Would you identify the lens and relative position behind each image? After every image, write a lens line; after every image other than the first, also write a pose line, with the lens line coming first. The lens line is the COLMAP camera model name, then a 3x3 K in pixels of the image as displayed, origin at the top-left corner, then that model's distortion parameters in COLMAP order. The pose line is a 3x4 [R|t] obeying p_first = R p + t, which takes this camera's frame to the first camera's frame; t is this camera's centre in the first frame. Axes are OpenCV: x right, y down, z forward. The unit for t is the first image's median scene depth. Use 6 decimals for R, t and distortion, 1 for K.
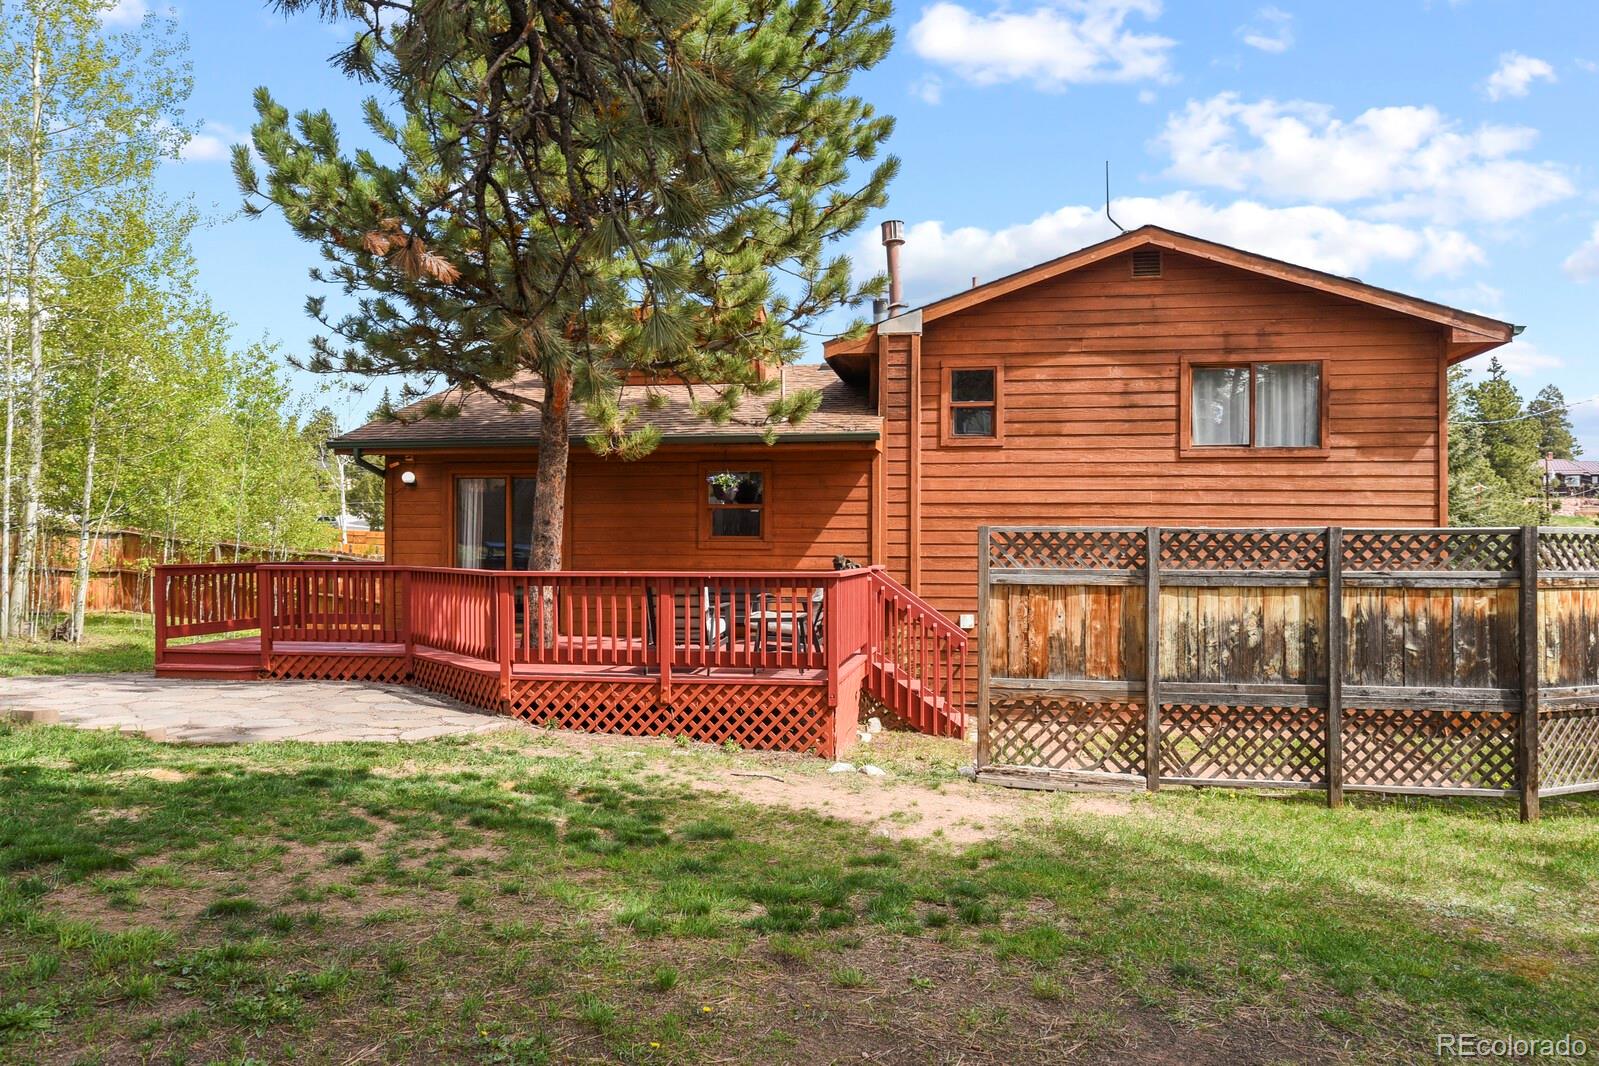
lens RADIAL K [[1156.4, 0, 799.5], [0, 1156.4, 533.0], [0, 0, 1]] dist [0.018049, 0.003535]
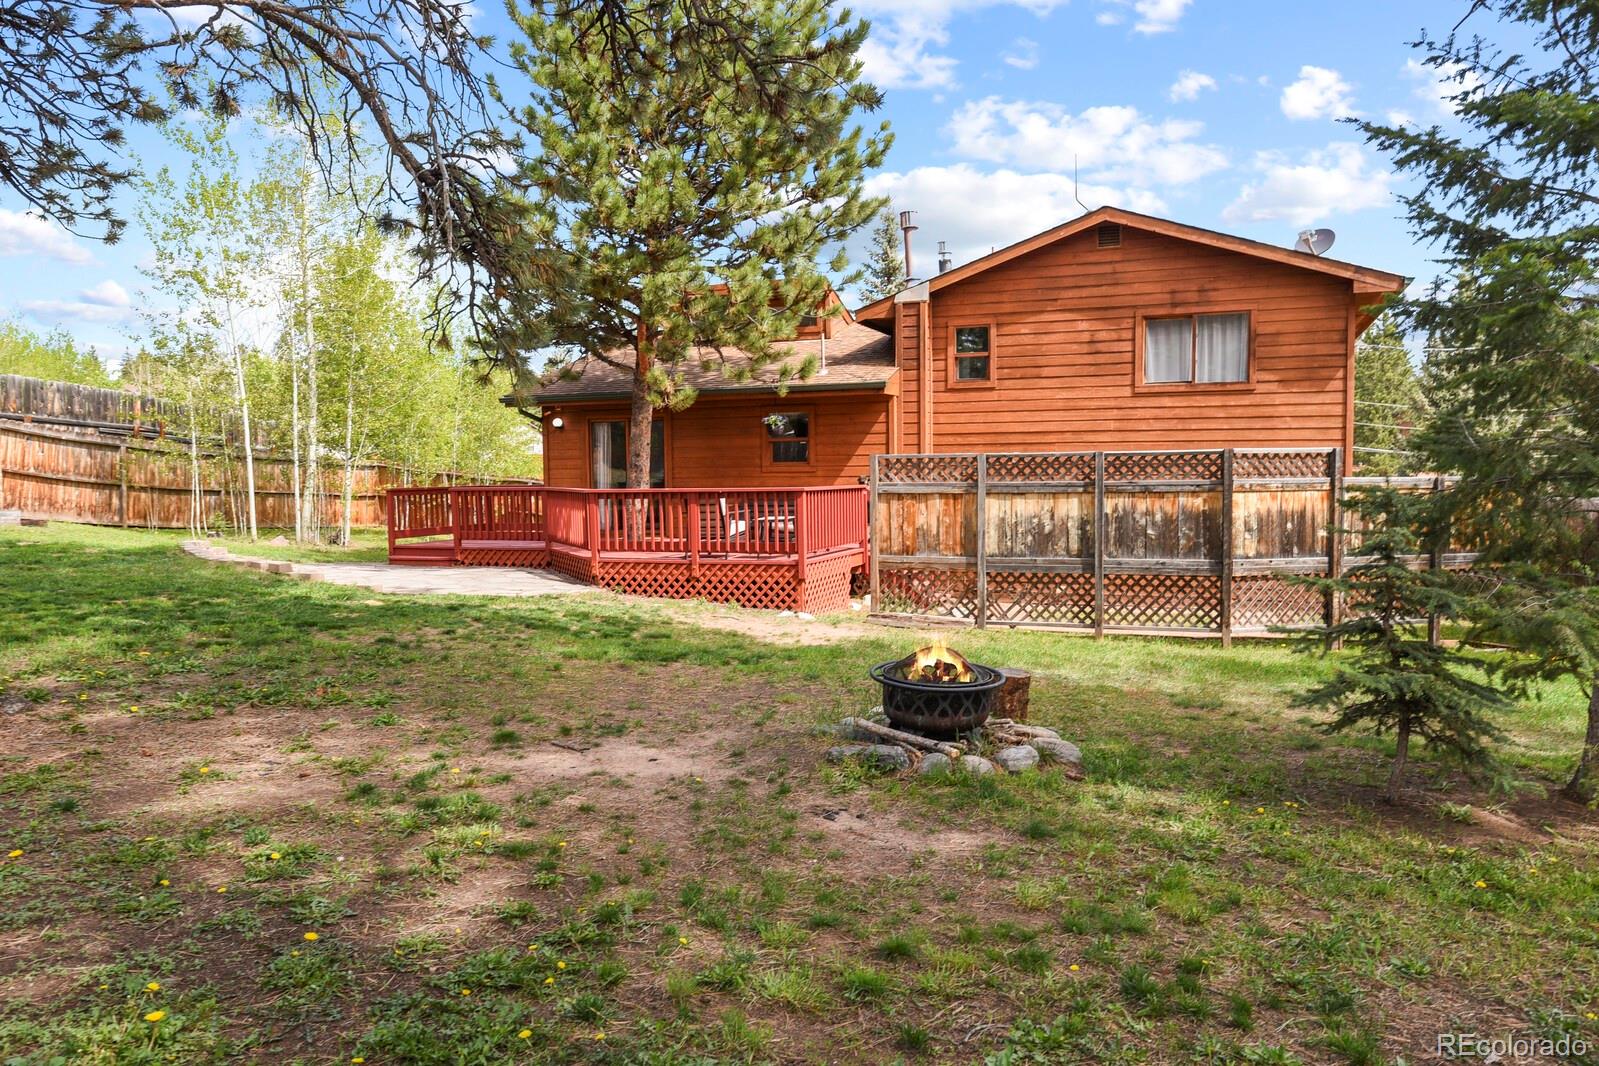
lens RADIAL K [[1148.5, 0, 799.5], [0, 1148.5, 533.0], [0, 0, 1]] dist [0.020120, 0.000118]
pose [[0.981555, -0.004650, -0.191123, 0.299639], [0.017504, 0.997691, 0.065622, -0.003462], [0.190377, -0.067757, 0.979370, -0.415699]]
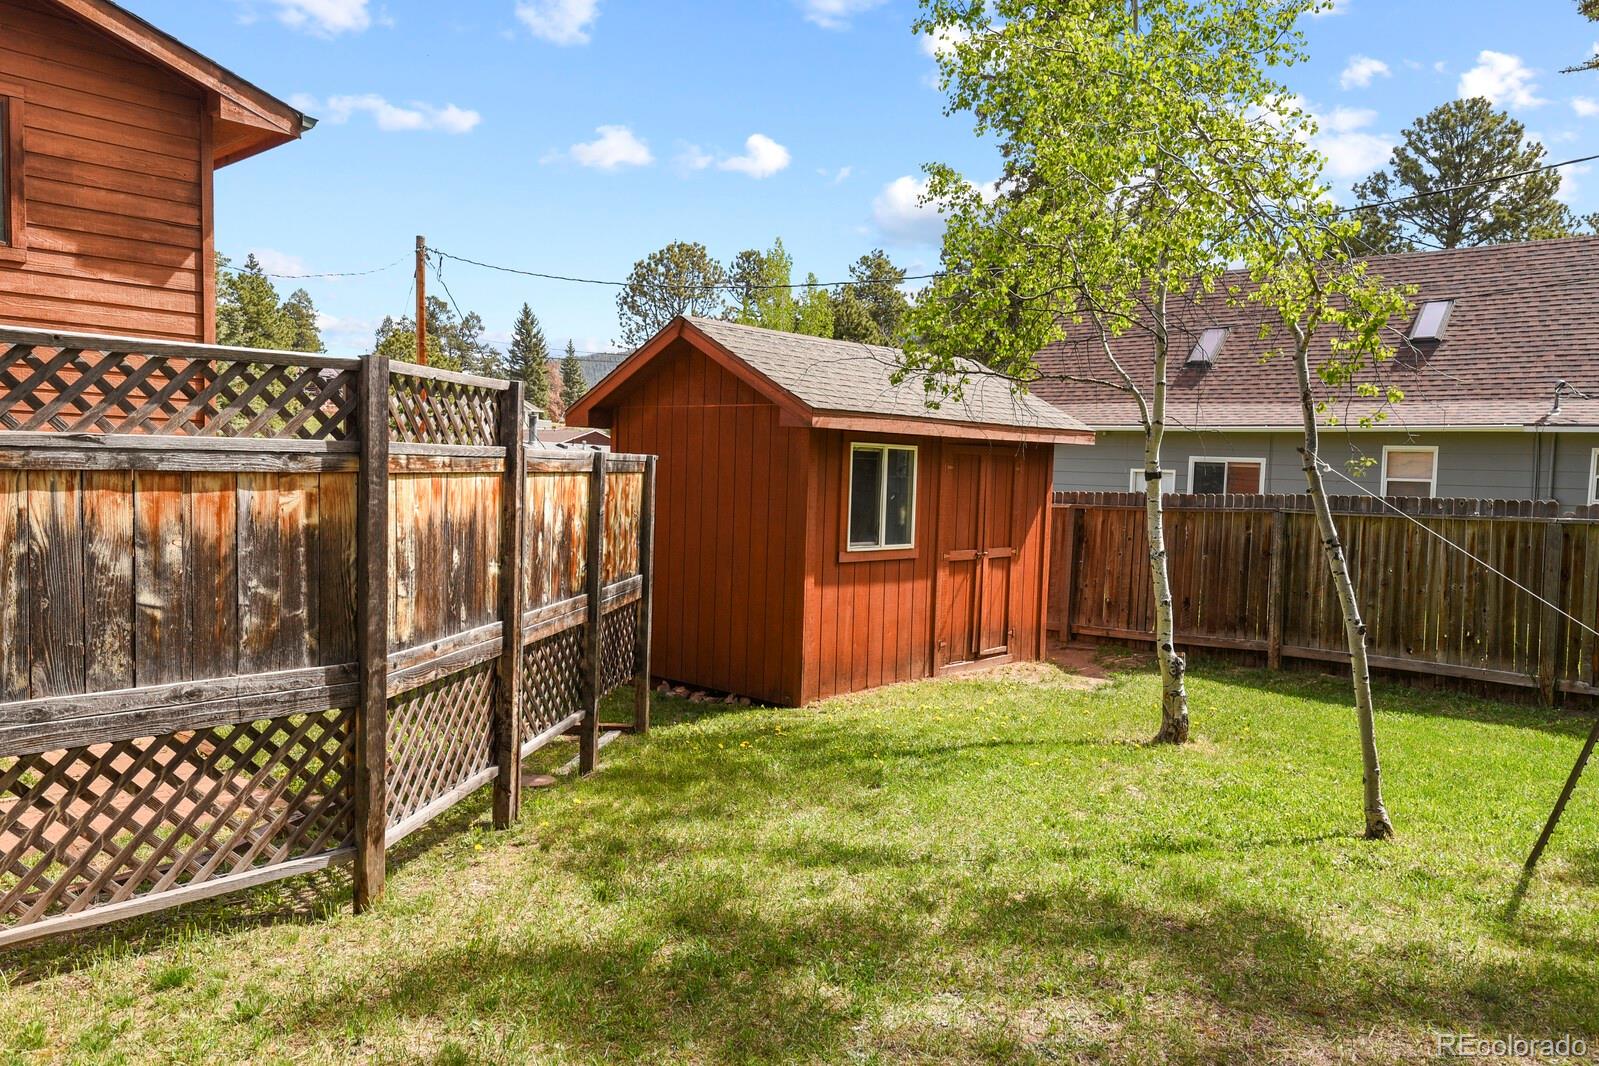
lens RADIAL K [[1156.4, 0, 799.5], [0, 1156.4, 533.0], [0, 0, 1]] dist [0.018049, 0.003535]
pose [[0.558039, -0.039189, 0.828889, 0.234845], [-0.037024, 0.996714, 0.072049, 0.023426], [-0.828989, -0.070895, 0.554754, 0.433650]]
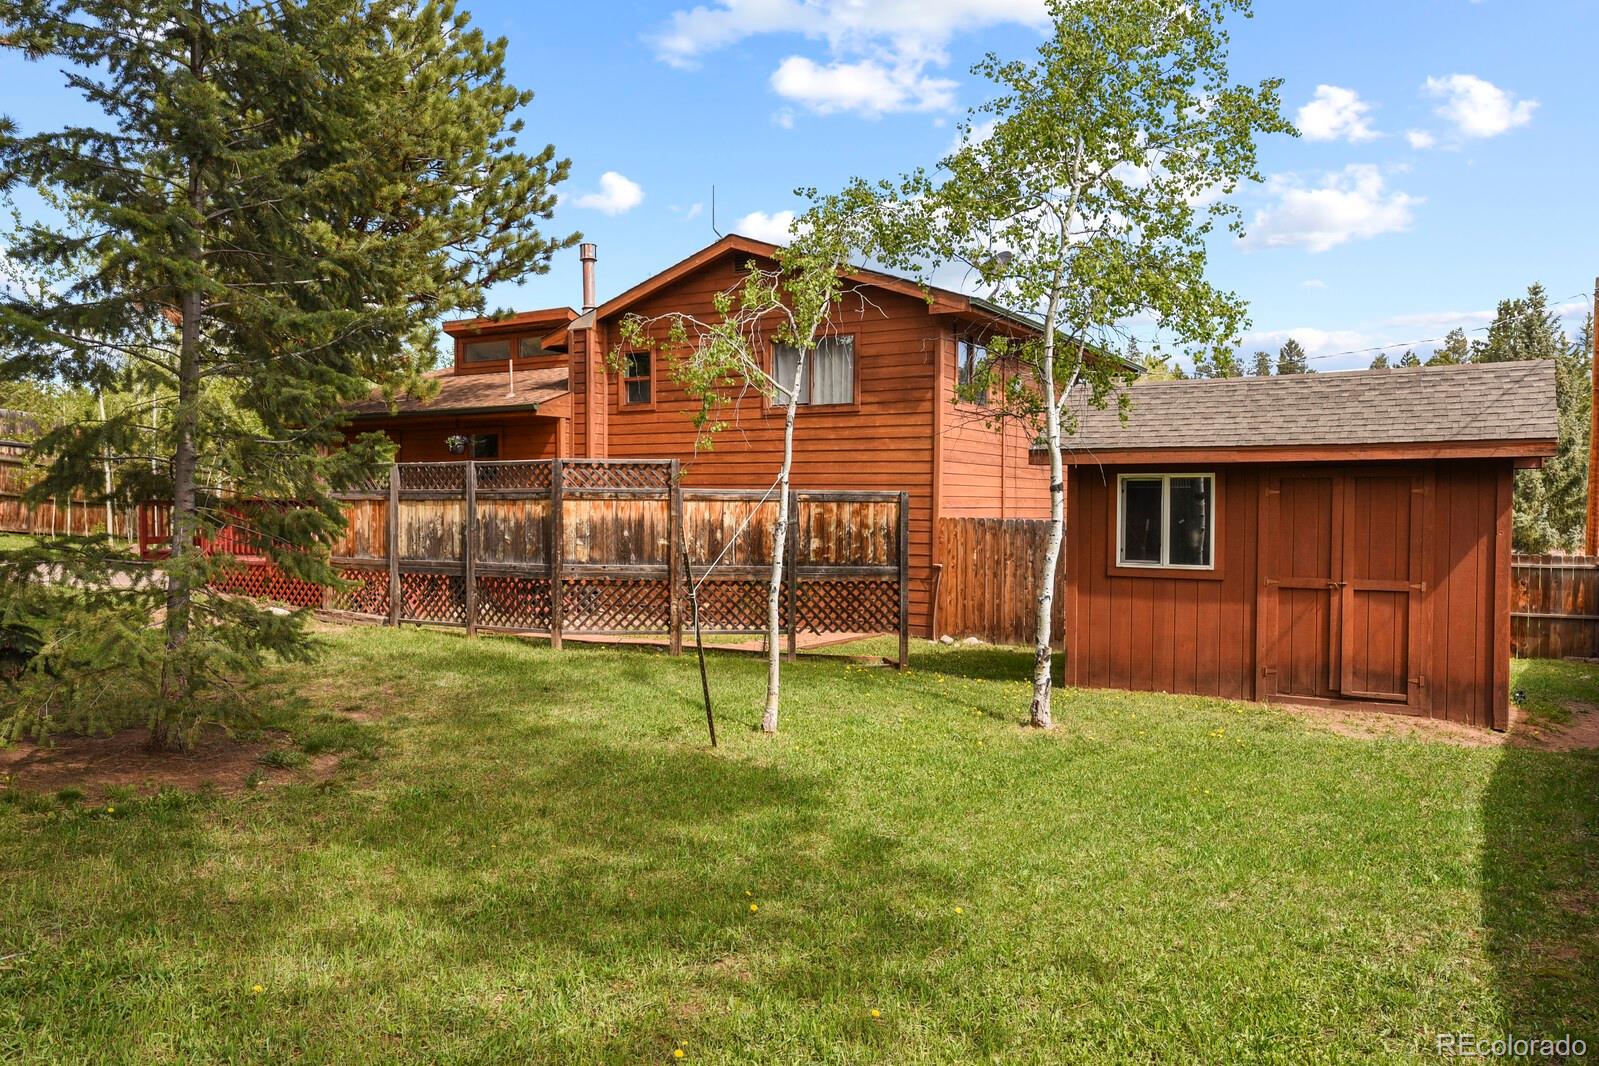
lens RADIAL K [[1139.6, 0, 801.8], [0, 1139.6, 549.5], [0, 0, 1]] dist [0.007468, 0.000730]
pose [[0.930839, 0.012602, -0.365211, 1.179594], [0.003570, 0.999044, 0.043574, 0.040236], [0.365411, -0.041864, 0.929904, -0.222030]]
